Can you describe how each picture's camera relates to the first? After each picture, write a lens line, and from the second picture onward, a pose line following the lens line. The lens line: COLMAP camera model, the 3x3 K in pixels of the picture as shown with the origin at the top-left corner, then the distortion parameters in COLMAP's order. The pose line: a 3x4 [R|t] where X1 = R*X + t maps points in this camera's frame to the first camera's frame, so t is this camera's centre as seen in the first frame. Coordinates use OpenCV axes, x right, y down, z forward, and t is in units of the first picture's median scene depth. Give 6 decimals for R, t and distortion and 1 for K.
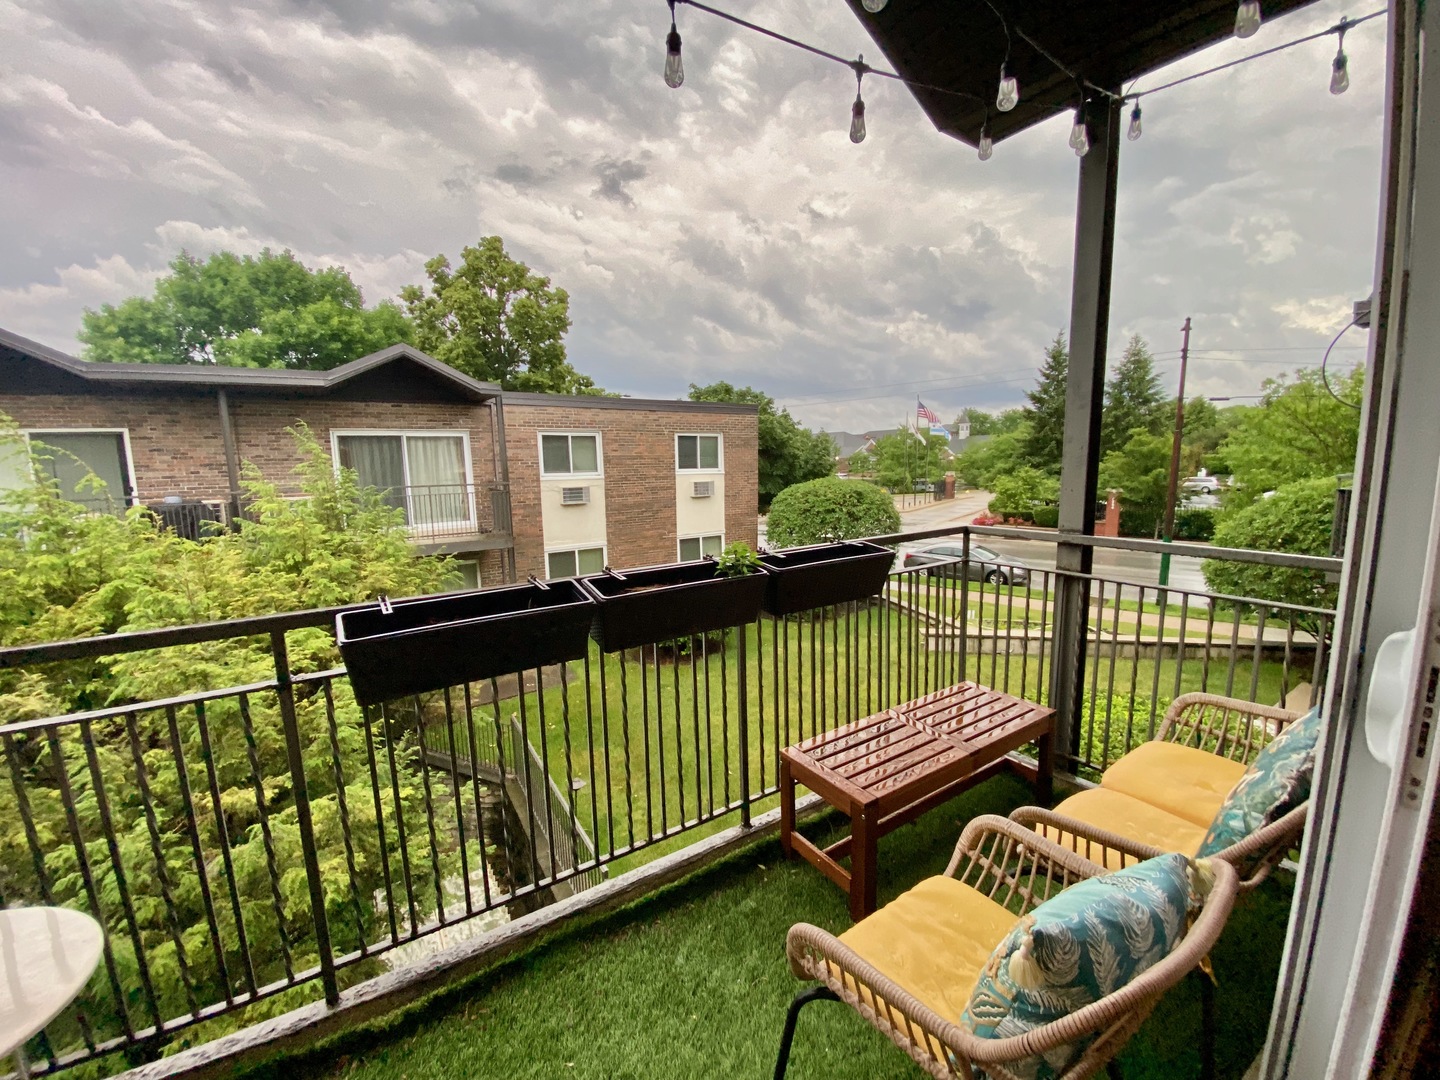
lens RADIAL K [[587.1, 0, 721.0], [0, 587.1, 545.6], [0, 0, 1]] dist [0.003090, -0.012801]
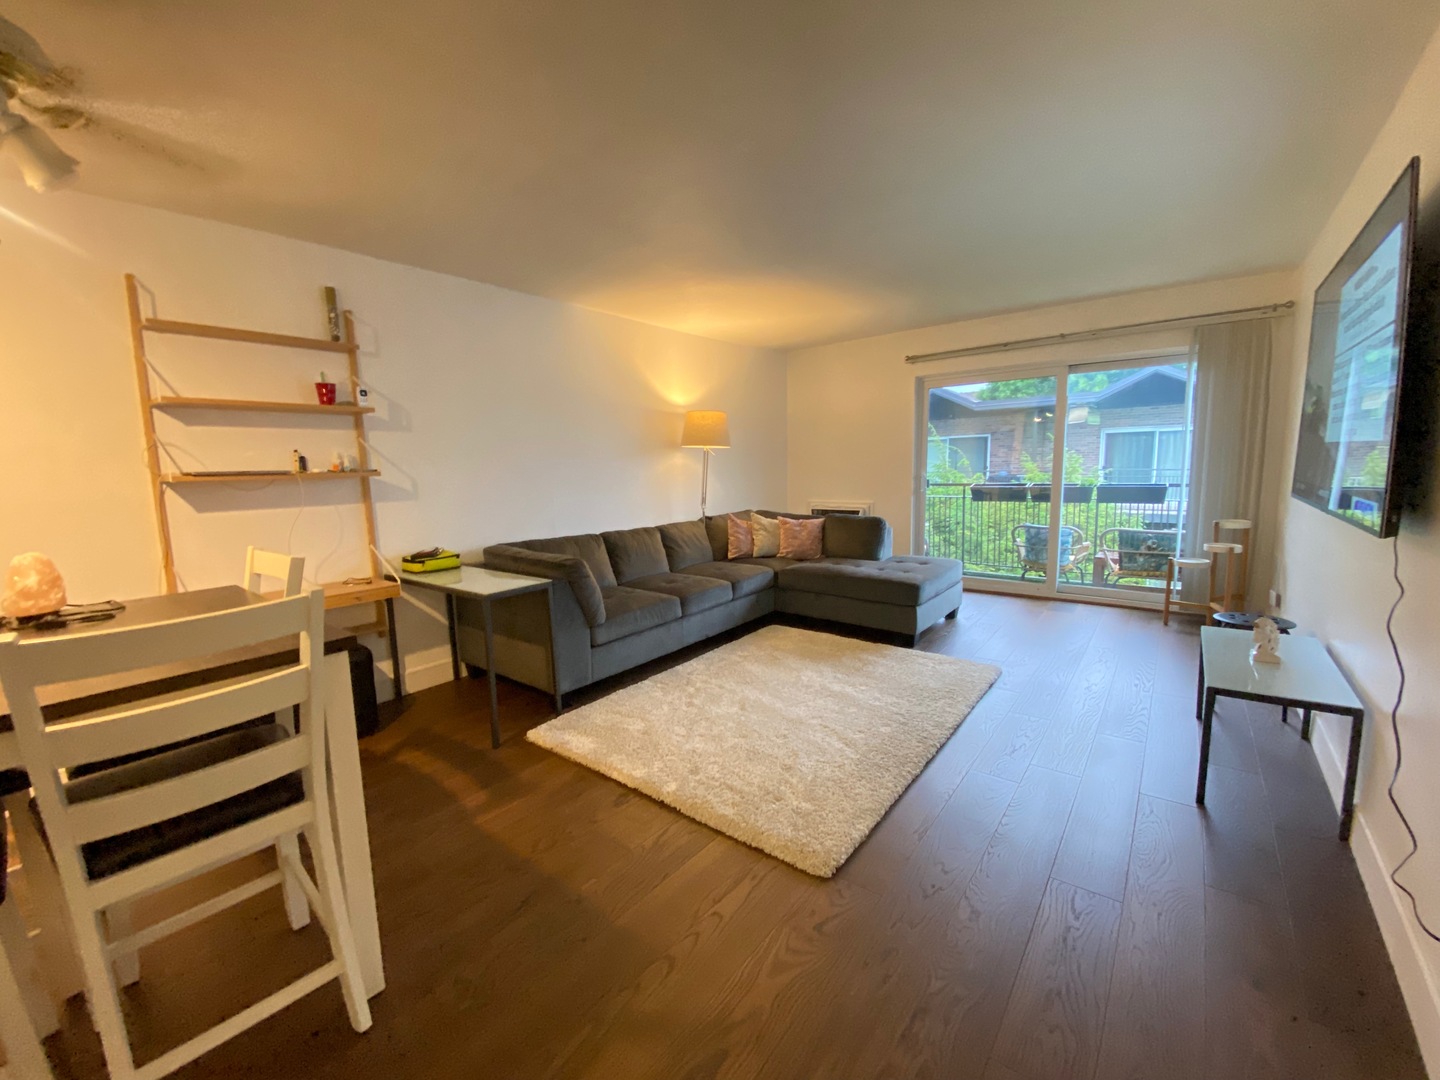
lens RADIAL K [[587.1, 0, 706.8], [0, 587.1, 535.4], [0, 0, 1]] dist [0.003090, -0.012801]
pose [[0.295033, 0.119109, -0.948034, 0.521597], [-0.119983, 0.988964, 0.086912, 0.060093], [0.947924, 0.088106, 0.306069, -0.399129]]
